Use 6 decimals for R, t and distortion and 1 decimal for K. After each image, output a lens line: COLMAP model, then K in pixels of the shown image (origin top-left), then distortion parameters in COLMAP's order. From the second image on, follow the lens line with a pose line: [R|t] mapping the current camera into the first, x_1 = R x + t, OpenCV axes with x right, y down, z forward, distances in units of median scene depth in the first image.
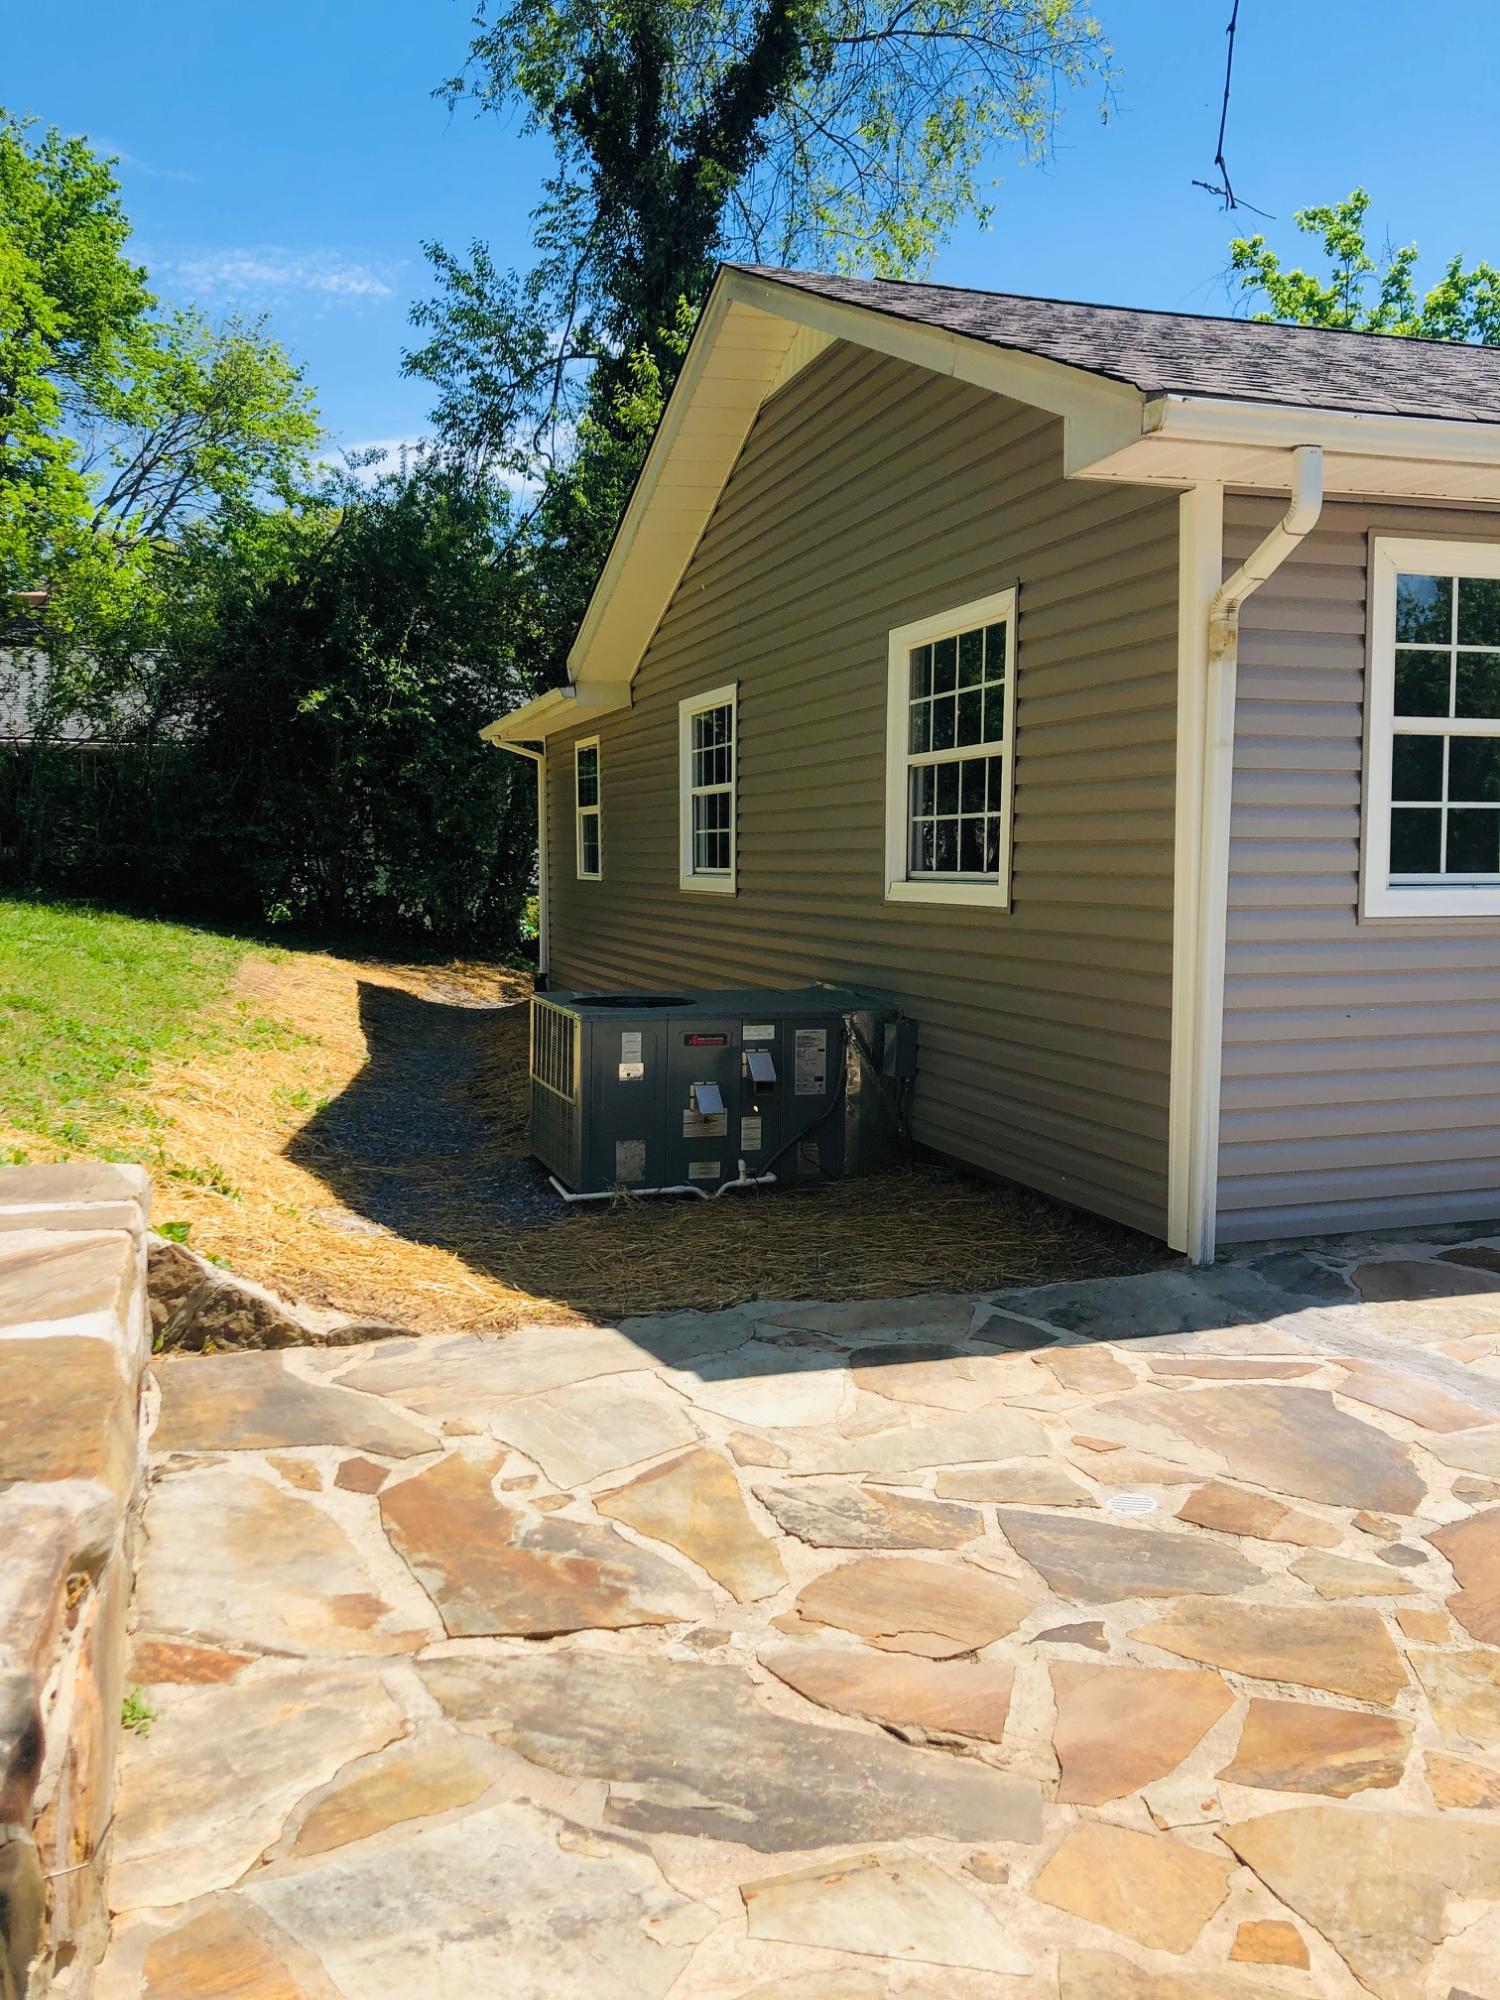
lens RADIAL K [[1621.2, 0, 750.0], [0, 1621.2, 1000.0], [0, 0, 1]] dist [0.006476, 0.017844]
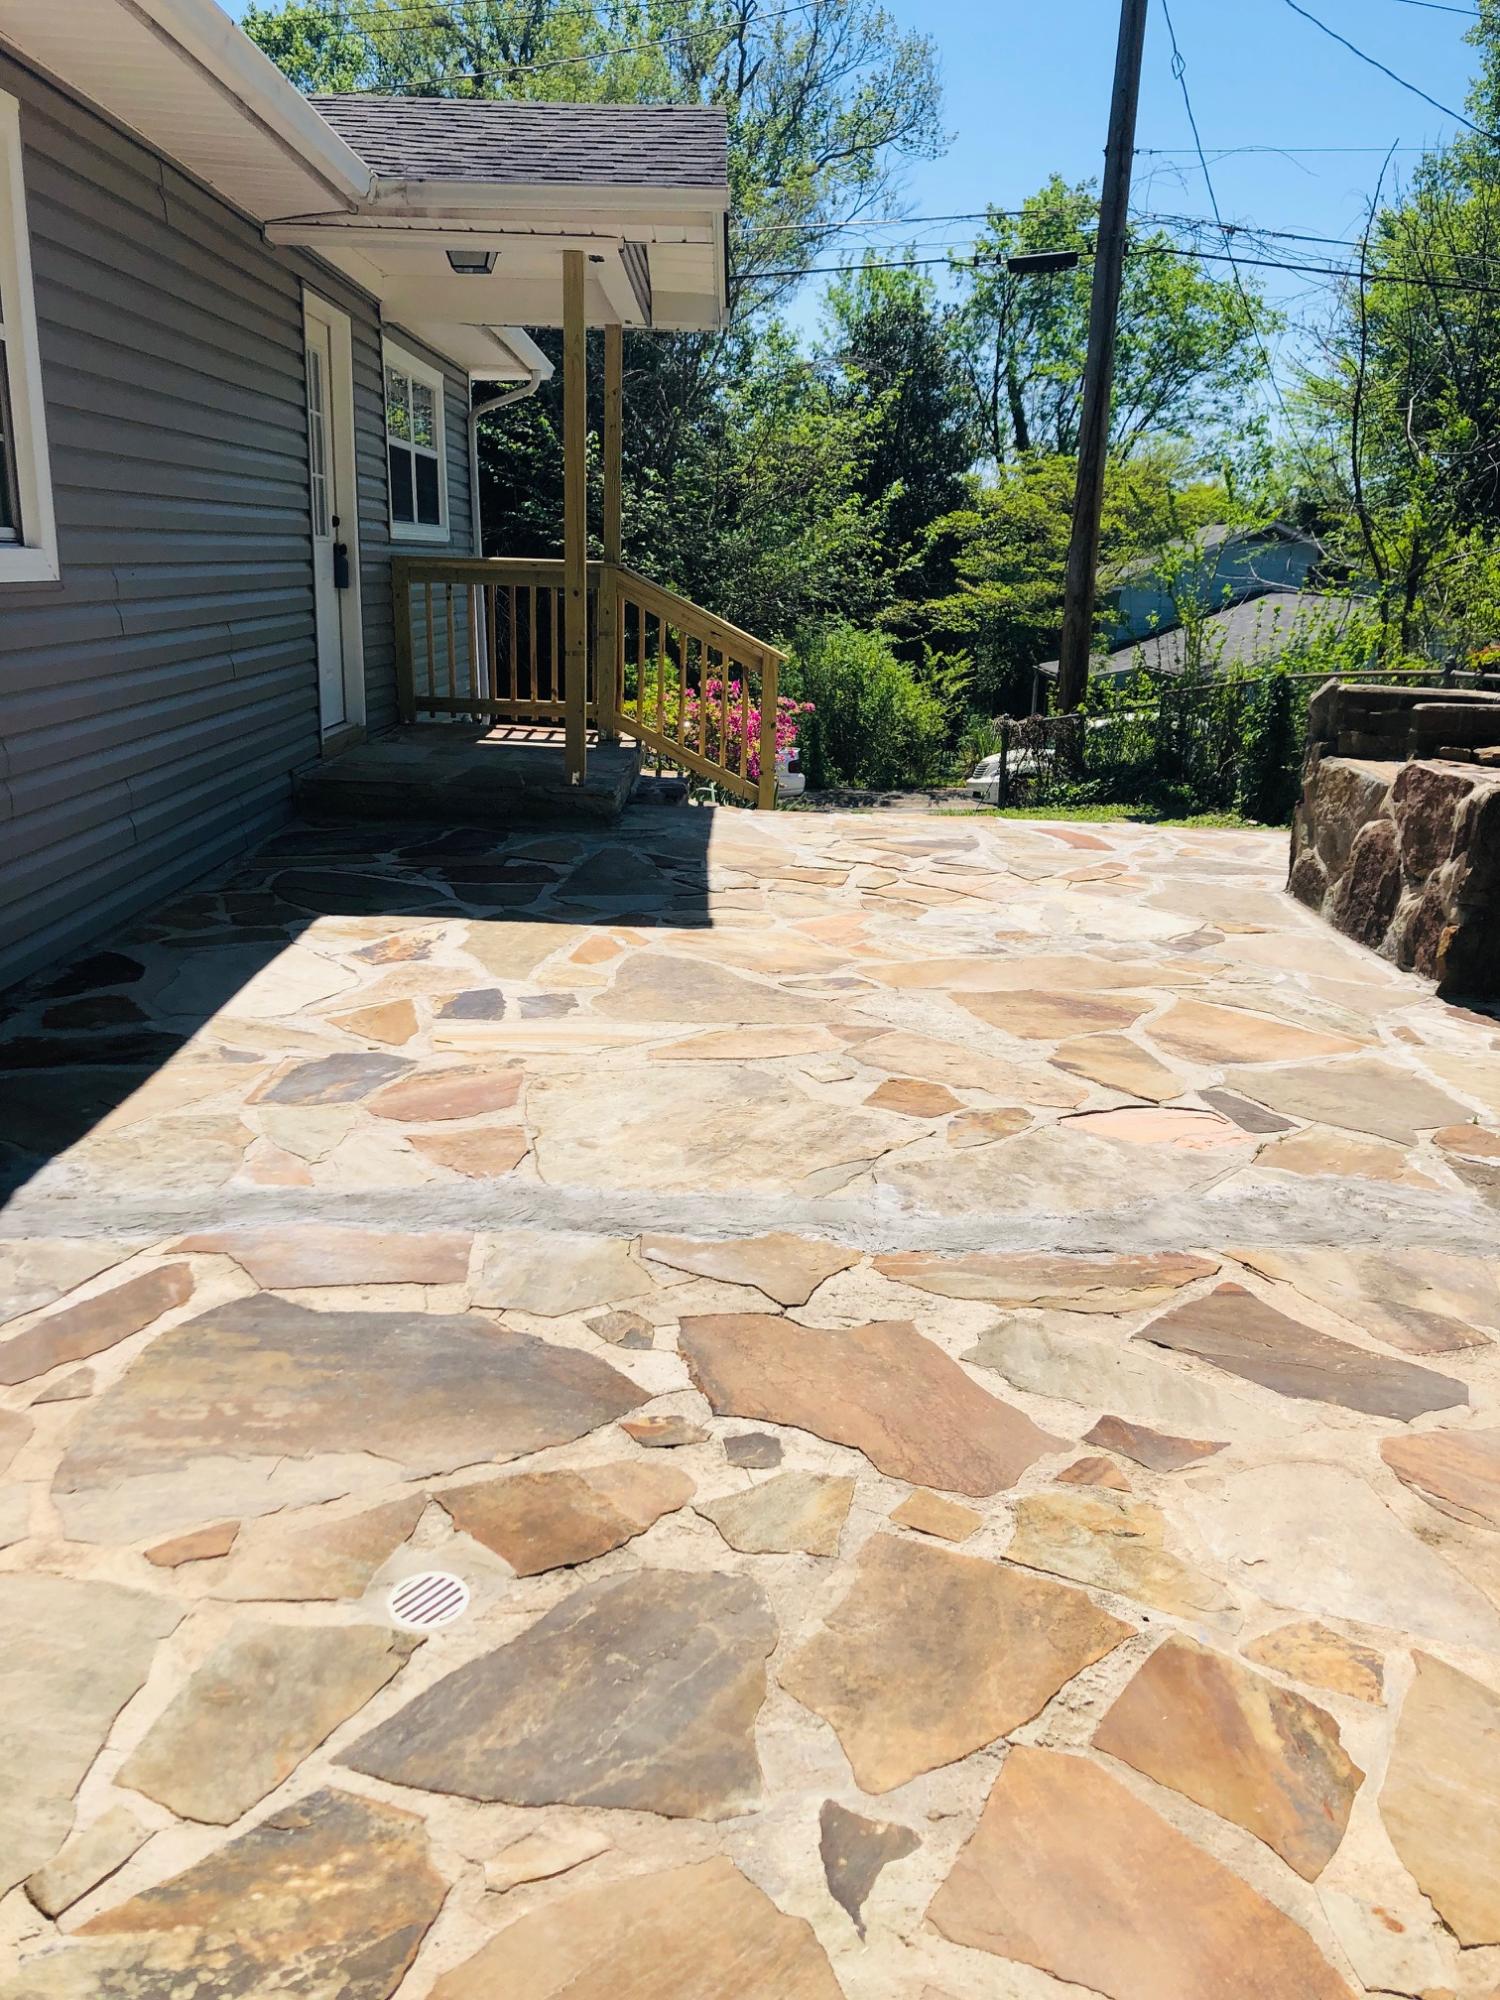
lens RADIAL K [[1621.2, 0, 750.0], [0, 1621.2, 1000.0], [0, 0, 1]] dist [0.006476, 0.017844]
pose [[0.303439, -0.237392, 0.922806, -0.230893], [0.059030, 0.971291, 0.230454, -0.031993], [-0.951021, -0.015456, 0.308741, 0.737009]]
